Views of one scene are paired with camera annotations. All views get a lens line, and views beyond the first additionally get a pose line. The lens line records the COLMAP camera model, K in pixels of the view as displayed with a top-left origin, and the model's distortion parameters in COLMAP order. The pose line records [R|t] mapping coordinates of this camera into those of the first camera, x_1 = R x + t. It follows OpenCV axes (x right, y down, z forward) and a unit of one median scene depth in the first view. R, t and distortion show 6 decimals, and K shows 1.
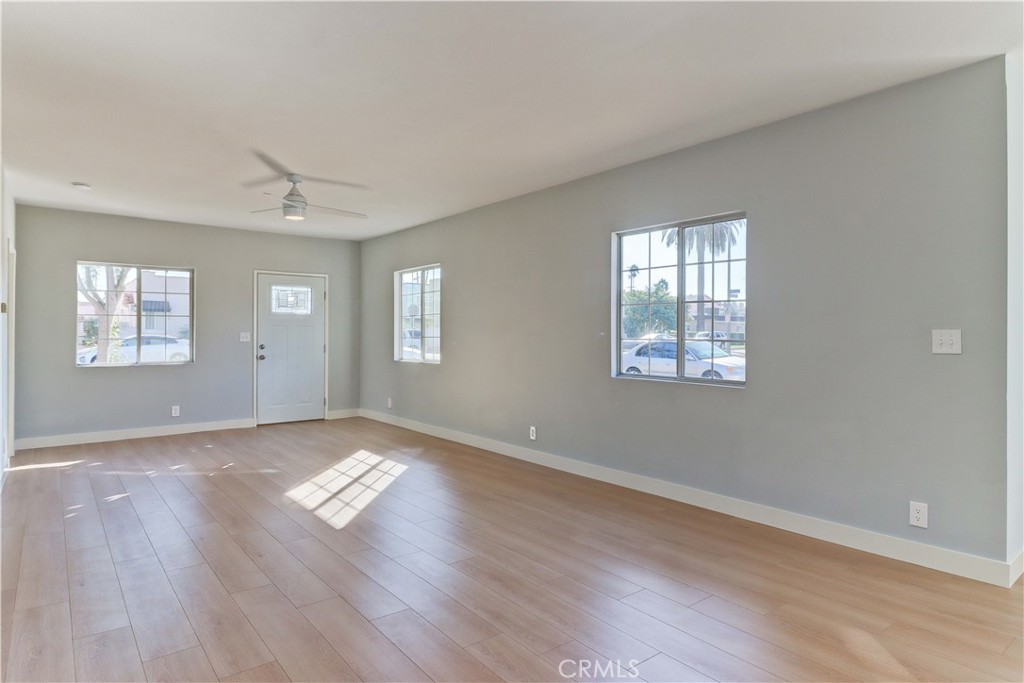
lens RADIAL K [[589.5, 0, 508.2], [0, 589.5, 328.1], [0, 0, 1]] dist [0.019725, -0.008030]
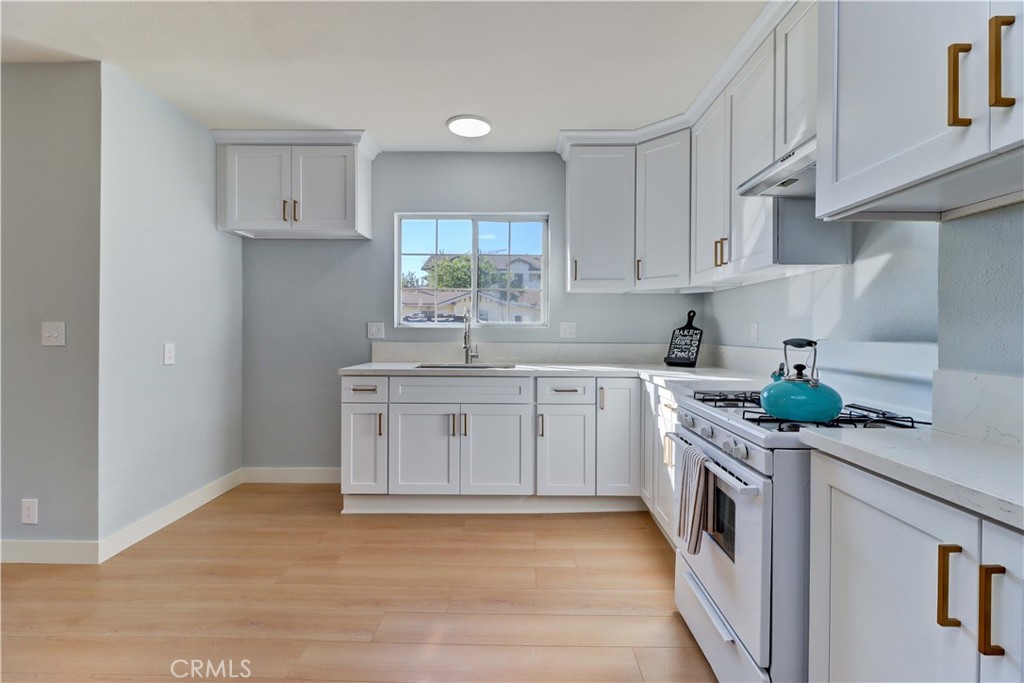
lens RADIAL K [[475.6, 0, 518.8], [0, 475.6, 333.1], [0, 0, 1]] dist [0.012178, -0.006809]
pose [[0.627744, -0.003567, 0.778412, 0.256616], [-0.012843, 0.999806, 0.014938, -0.000494], [-0.778314, -0.019374, 0.627576, -0.048640]]
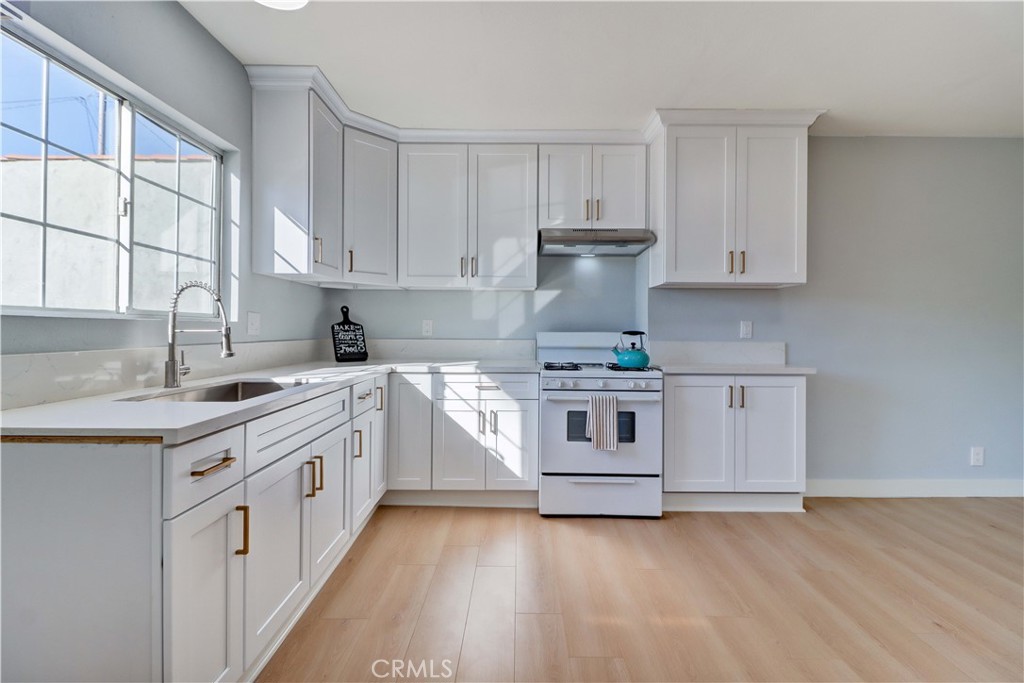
lens RADIAL K [[475.6, 0, 512.5], [0, 475.6, 333.8], [0, 0, 1]] dist [0.012178, -0.006809]
pose [[-0.778477, -0.011865, 0.627562, 0.300129], [-0.014105, 0.999900, 0.001408, 0.007044], [-0.627515, -0.007756, -0.778566, 0.394635]]
